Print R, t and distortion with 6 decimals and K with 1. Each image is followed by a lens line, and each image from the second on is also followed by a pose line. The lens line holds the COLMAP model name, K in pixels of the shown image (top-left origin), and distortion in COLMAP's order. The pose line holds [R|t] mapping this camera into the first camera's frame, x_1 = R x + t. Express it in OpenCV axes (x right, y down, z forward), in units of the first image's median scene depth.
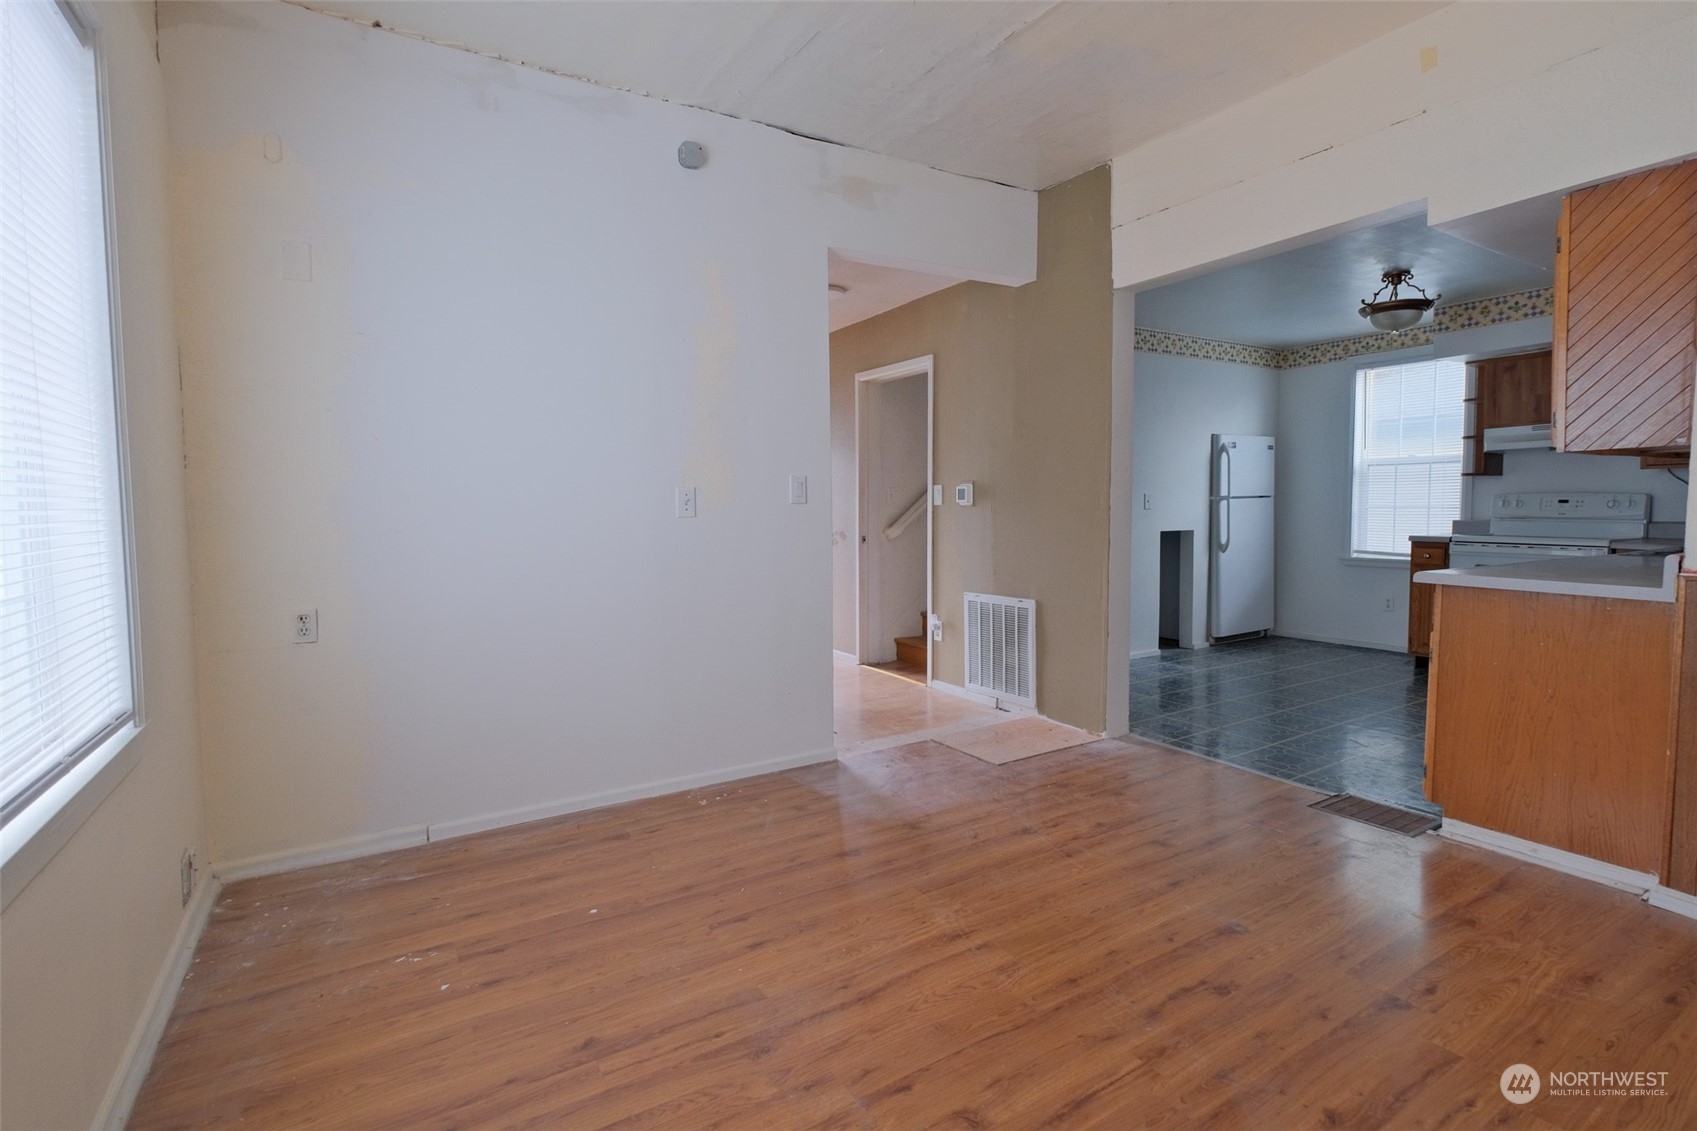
lens RADIAL K [[771.3, 0, 848.0], [0, 771.3, 546.6], [0, 0, 1]] dist [-0.001970, 0.000973]
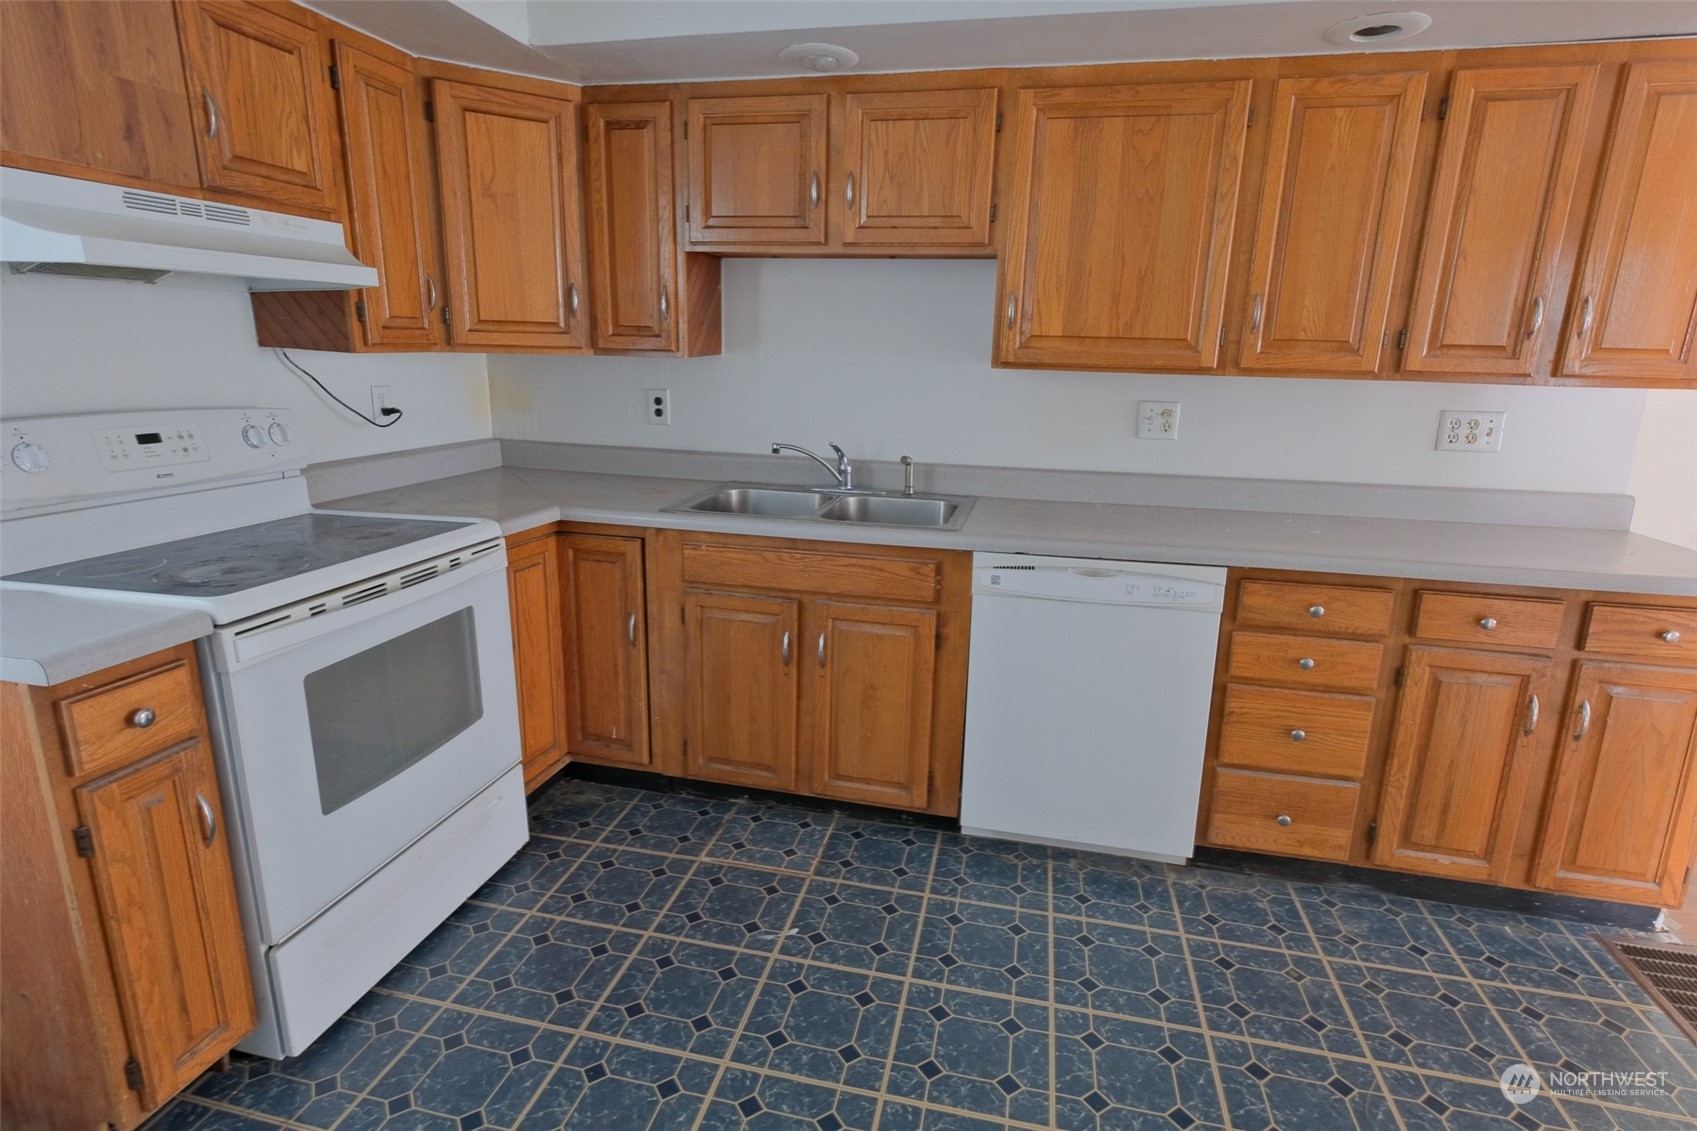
lens RADIAL K [[839.7, 0, 847.6], [0, 839.7, 538.6], [0, 0, 1]] dist [0.001665, 0.000610]
pose [[-0.721084, -0.159430, 0.674255, 0.358878], [0.026514, 0.966102, 0.256794, -0.081854], [-0.692340, 0.203047, -0.692414, 0.836091]]
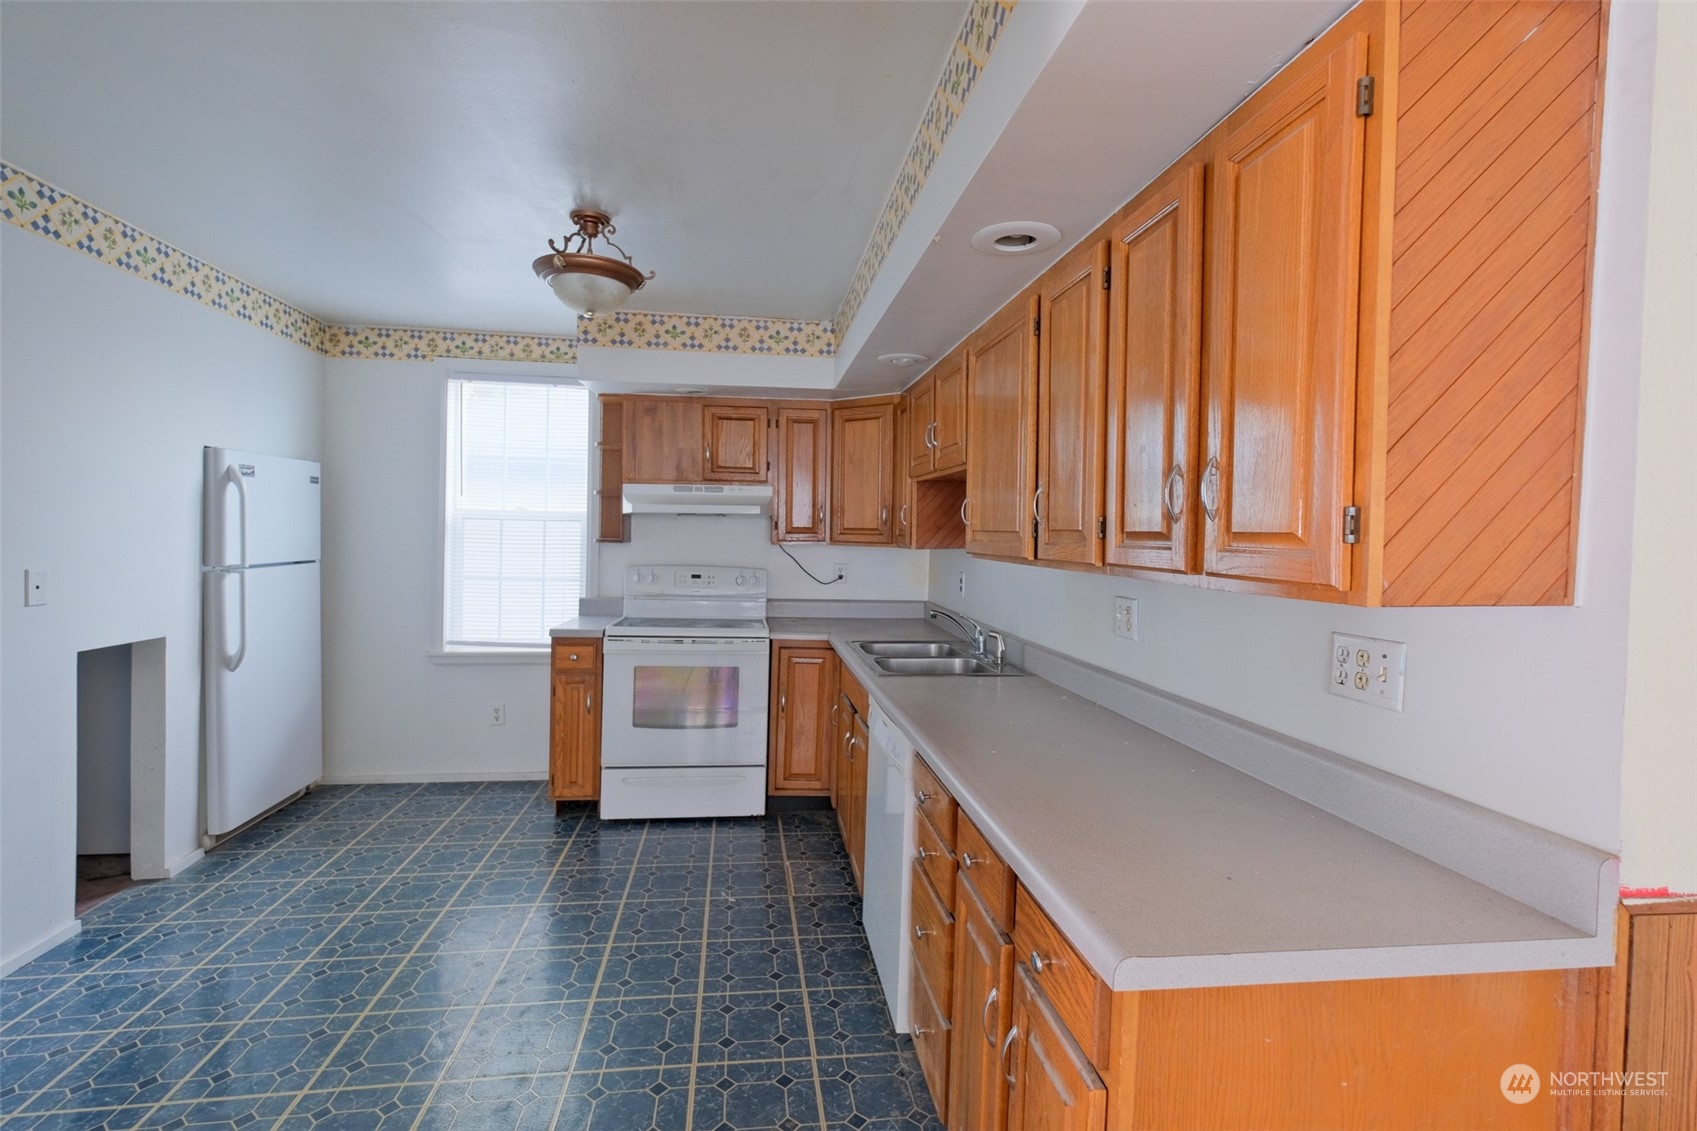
lens RADIAL K [[771.3, 0, 848.0], [0, 771.3, 546.6], [0, 0, 1]] dist [-0.001970, 0.000973]
pose [[0.387604, 0.003772, 0.921818, 0.165220], [0.028998, 0.999447, -0.016283, -0.057999], [-0.921370, 0.033042, 0.387280, 0.408759]]
